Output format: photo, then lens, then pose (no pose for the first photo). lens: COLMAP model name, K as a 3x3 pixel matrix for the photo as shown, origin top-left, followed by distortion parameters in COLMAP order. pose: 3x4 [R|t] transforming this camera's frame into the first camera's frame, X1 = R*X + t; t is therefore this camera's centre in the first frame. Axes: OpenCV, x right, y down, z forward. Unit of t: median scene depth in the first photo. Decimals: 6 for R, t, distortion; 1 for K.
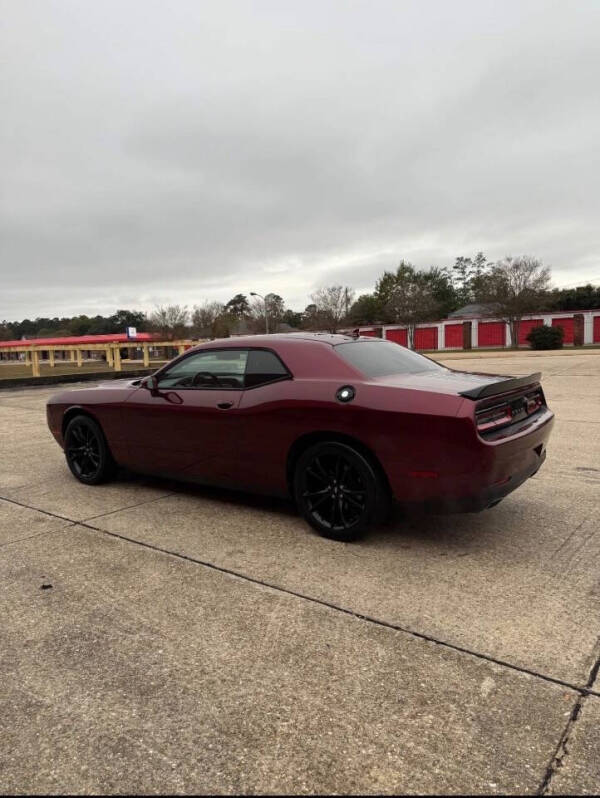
lens RADIAL K [[558.8, 0, 306.8], [0, 558.8, 401.2], [0, 0, 1]] dist [0.071753, -0.103479]
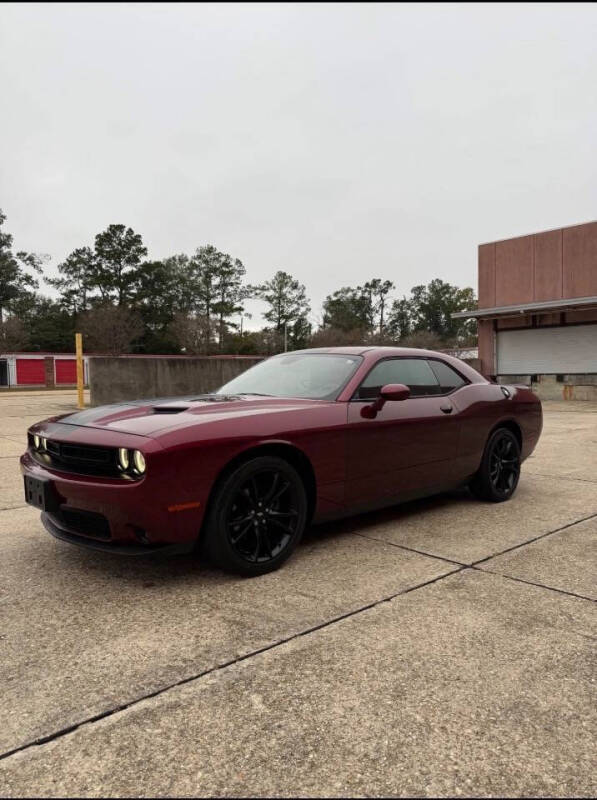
lens RADIAL K [[555.7, 0, 298.5], [0, 555.7, 400.0], [0, 0, 1]] dist [0.082455, -0.153449]
pose [[0.185583, -0.001665, 0.982627, -1.299009], [0.100959, 0.994739, -0.017382, -0.022258], [-0.977428, 0.102431, 0.184775, 1.144057]]
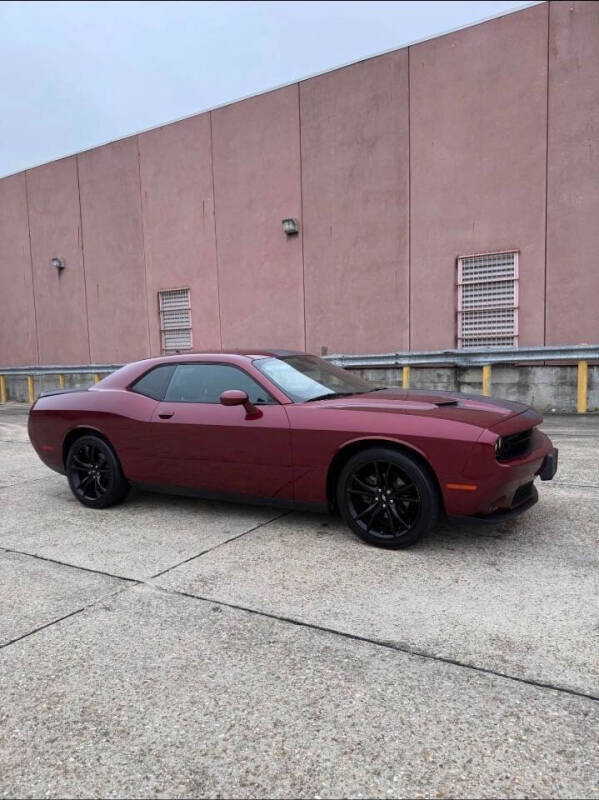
lens RADIAL K [[558.5, 0, 299.5], [0, 558.5, 400.0], [0, 0, 1]] dist [0.085633, -0.152343]
pose [[-0.993255, 0.067918, -0.093981, -0.062852], [0.050698, 0.983299, 0.174796, -0.255913], [0.104283, 0.168852, -0.980109, 2.575728]]
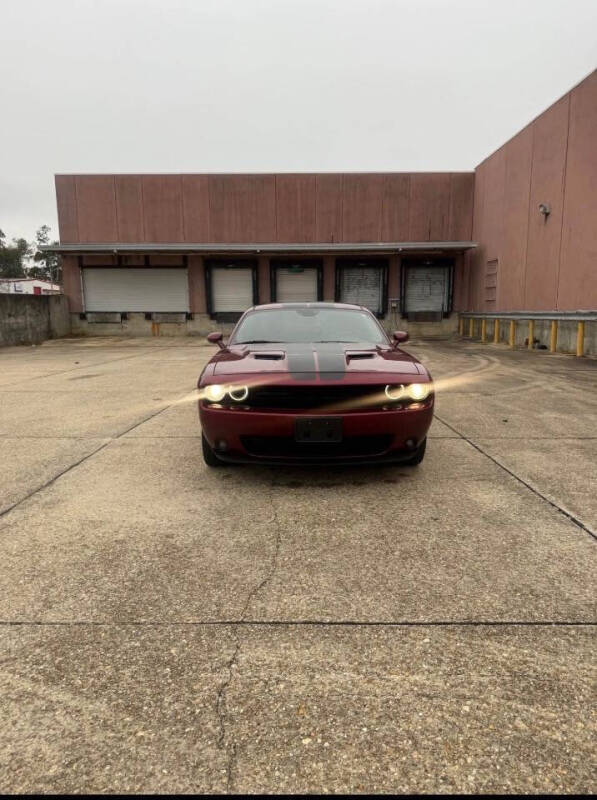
lens RADIAL K [[558.5, 0, 298.5], [0, 558.5, 400.0], [0, 0, 1]] dist [0.085633, -0.152343]
pose [[-0.595641, -0.087943, 0.798422, -1.318480], [0.102242, 0.977603, 0.183954, -0.168300], [-0.796718, 0.191203, -0.573308, 2.212467]]
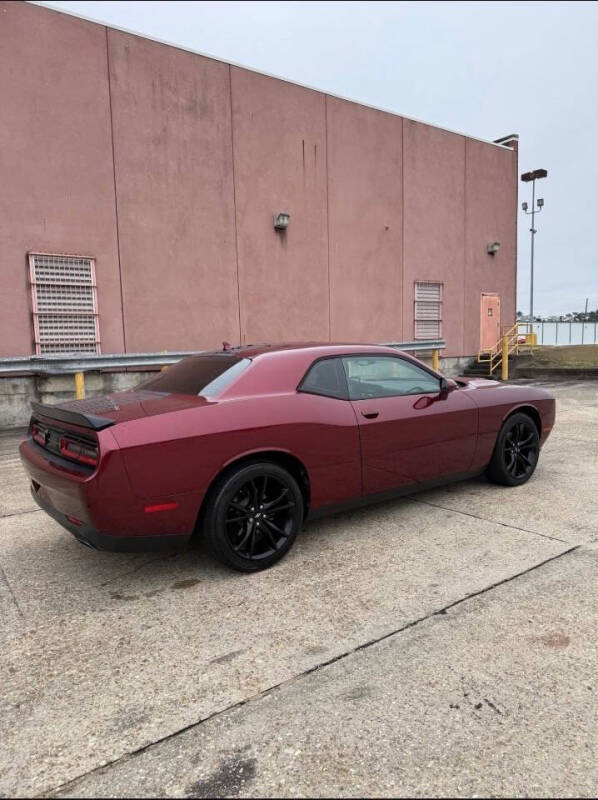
lens RADIAL K [[555.7, 0, 310.6], [0, 555.7, 399.2], [0, 0, 1]] dist [-0.001050, -0.002309]
pose [[-0.282448, 0.125084, -0.951093, 1.068739], [-0.053361, 0.987879, 0.145768, -0.200336], [0.957797, 0.091923, -0.272349, 1.577432]]
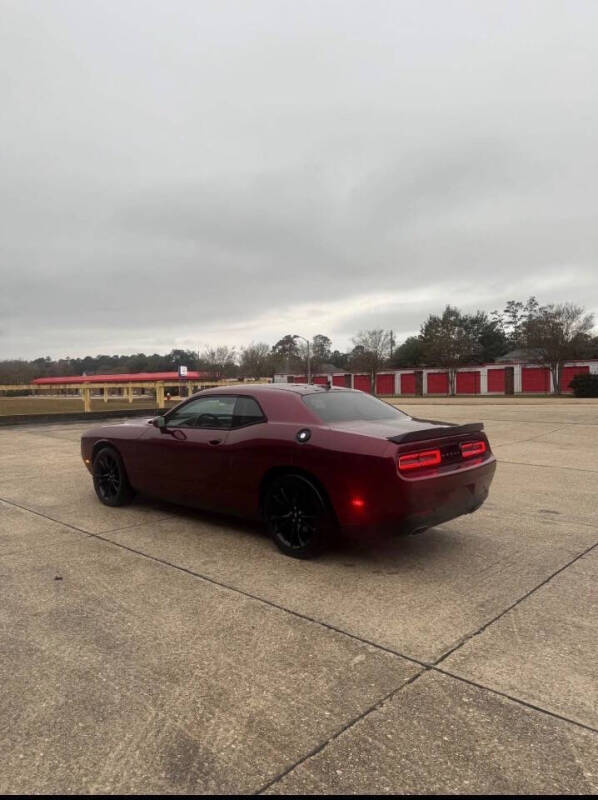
lens RADIAL K [[558.5, 0, 299.0], [0, 558.5, 400.0], [0, 0, 1]] dist [0.085633, -0.152343]
pose [[0.994867, 0.023717, -0.098368, 0.162785], [-0.030860, 0.996946, -0.071738, -0.002401], [0.096366, 0.074406, 0.992561, -0.207314]]
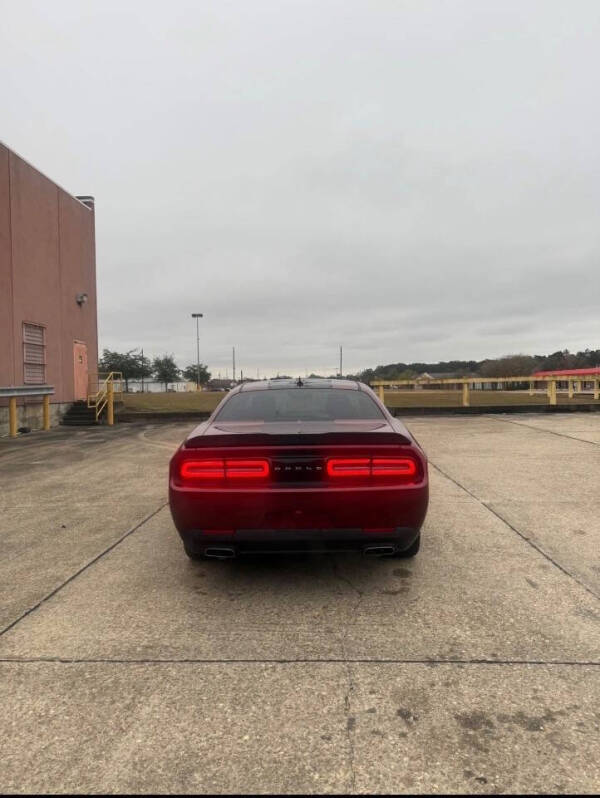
lens RADIAL K [[557.6, 0, 286.8], [0, 557.6, 400.0], [0, 0, 1]] dist [-0.002779, -0.000685]
pose [[0.568180, 0.039889, -0.821937, 1.063066], [-0.082184, 0.996581, -0.008446, -0.083631], [0.818790, 0.072349, 0.569516, 0.440163]]
